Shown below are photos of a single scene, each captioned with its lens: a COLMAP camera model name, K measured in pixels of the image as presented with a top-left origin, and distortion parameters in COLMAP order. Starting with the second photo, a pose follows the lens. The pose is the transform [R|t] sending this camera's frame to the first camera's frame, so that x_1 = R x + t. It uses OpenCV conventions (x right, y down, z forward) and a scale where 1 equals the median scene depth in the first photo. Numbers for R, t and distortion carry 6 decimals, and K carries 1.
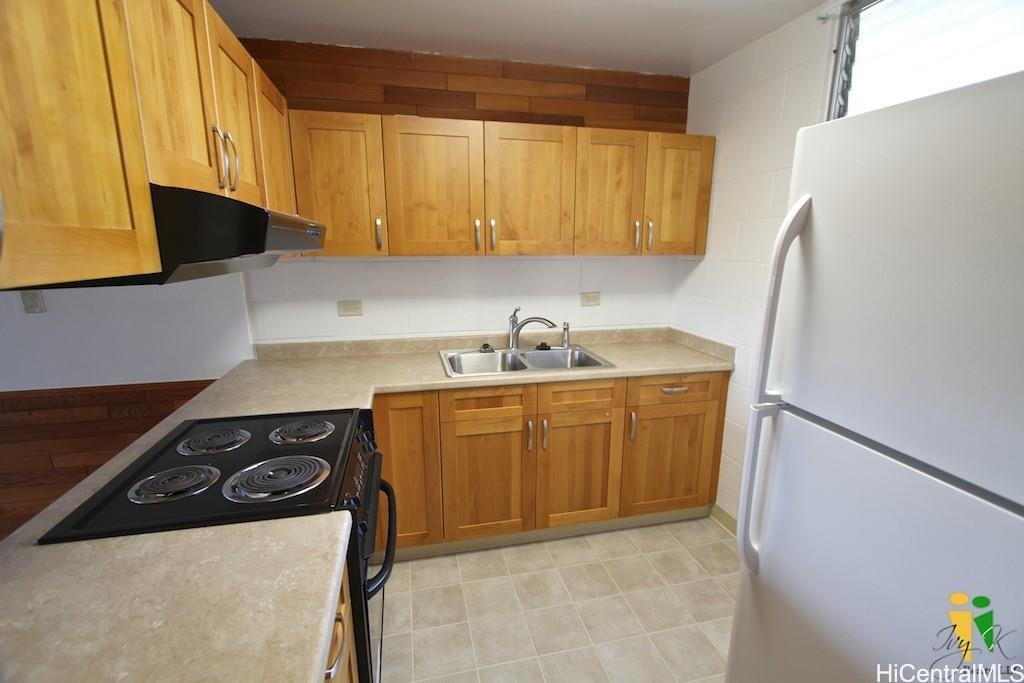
lens RADIAL K [[470.5, 0, 516.5], [0, 470.5, 351.0], [0, 0, 1]] dist [-0.011304, 0.000439]
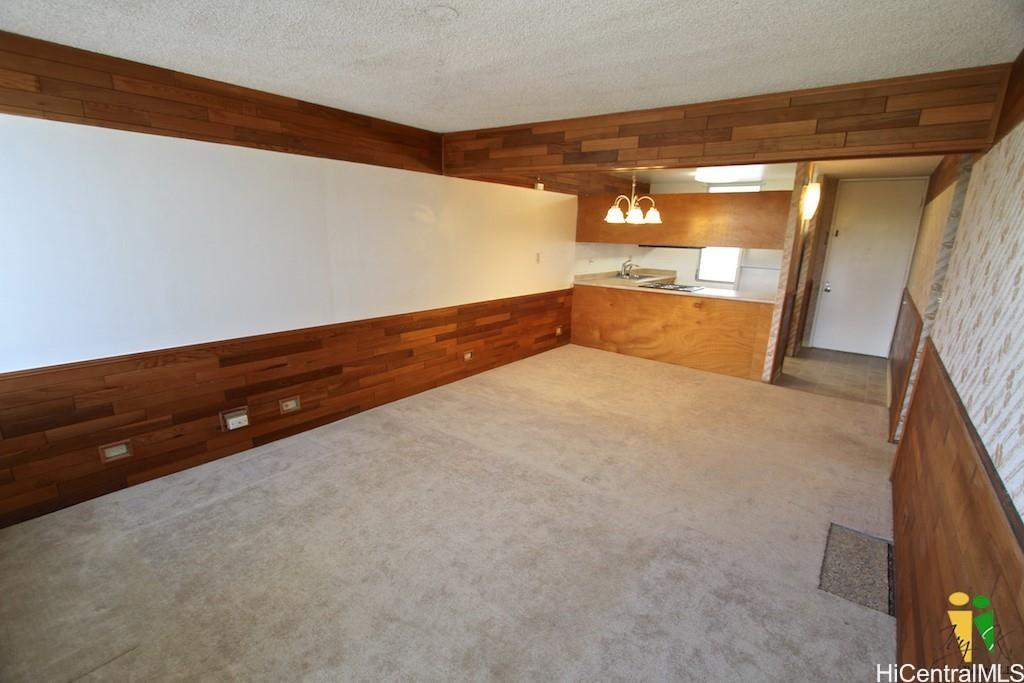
lens RADIAL K [[470.5, 0, 513.5], [0, 470.5, 348.6], [0, 0, 1]] dist [-0.011304, 0.000439]
pose [[0.774066, -0.133305, 0.618912, -2.573170], [0.115787, 0.990901, 0.068612, 0.178619], [-0.622427, 0.018551, 0.782458, -0.900252]]
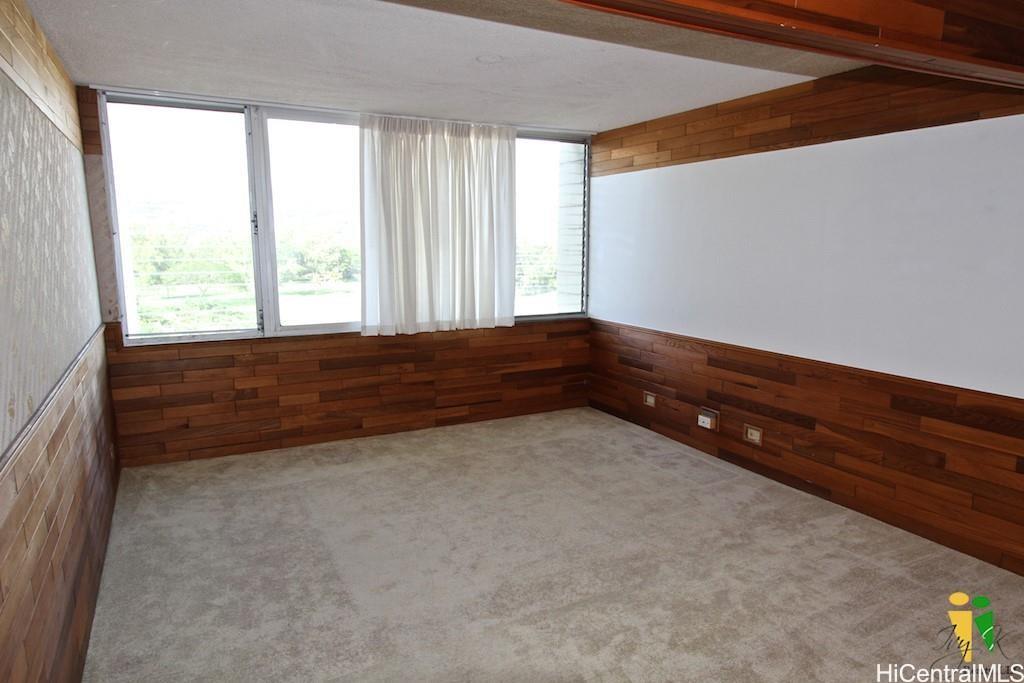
lens RADIAL K [[652.3, 0, 520.0], [0, 652.3, 350.8], [0, 0, 1]] dist [0.001176, 0.000938]
pose [[0.263838, 0.161645, -0.950926, -0.742049], [-0.218609, 0.970225, 0.104272, 0.104439], [0.939468, 0.180371, 0.291319, -0.468321]]
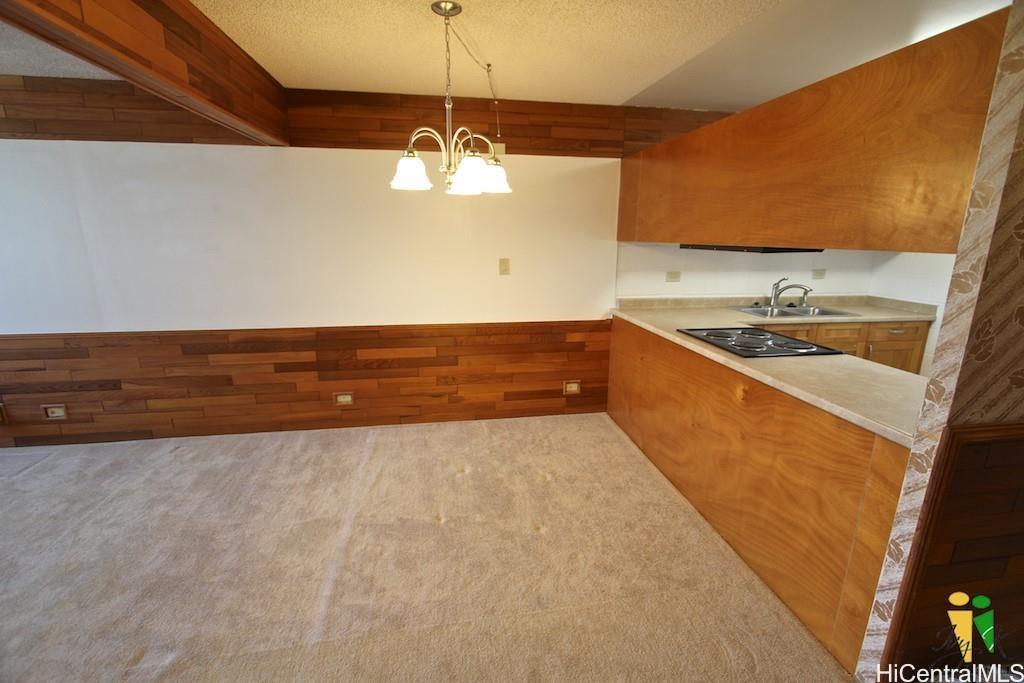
lens RADIAL K [[470.5, 0, 513.6], [0, 470.5, 352.3], [0, 0, 1]] dist [-0.011304, 0.000439]
pose [[0.998064, 0.022431, -0.058010, -0.808363], [-0.021189, 0.999535, 0.021935, 0.138333], [0.058475, -0.020663, 0.998075, -0.594821]]
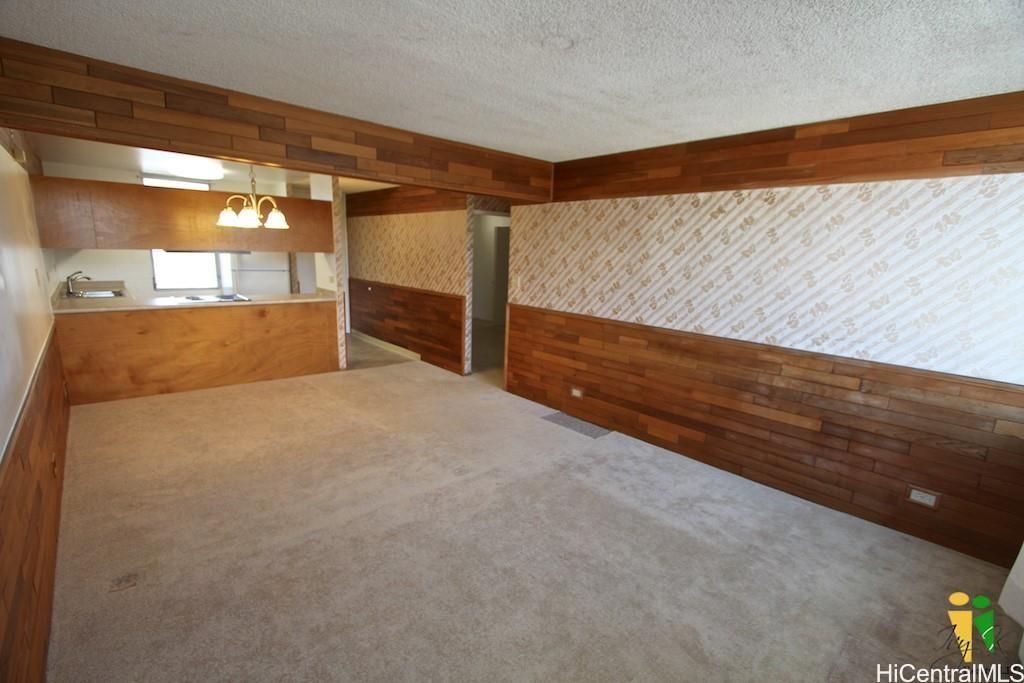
lens RADIAL K [[470.5, 0, 516.3], [0, 470.5, 346.2], [0, 0, 1]] dist [-0.011304, 0.000439]
pose [[-0.477910, -0.189915, 0.857633, -2.862260], [0.162034, 0.940534, 0.298565, -0.086564], [-0.863335, 0.281653, -0.418718, 0.284502]]
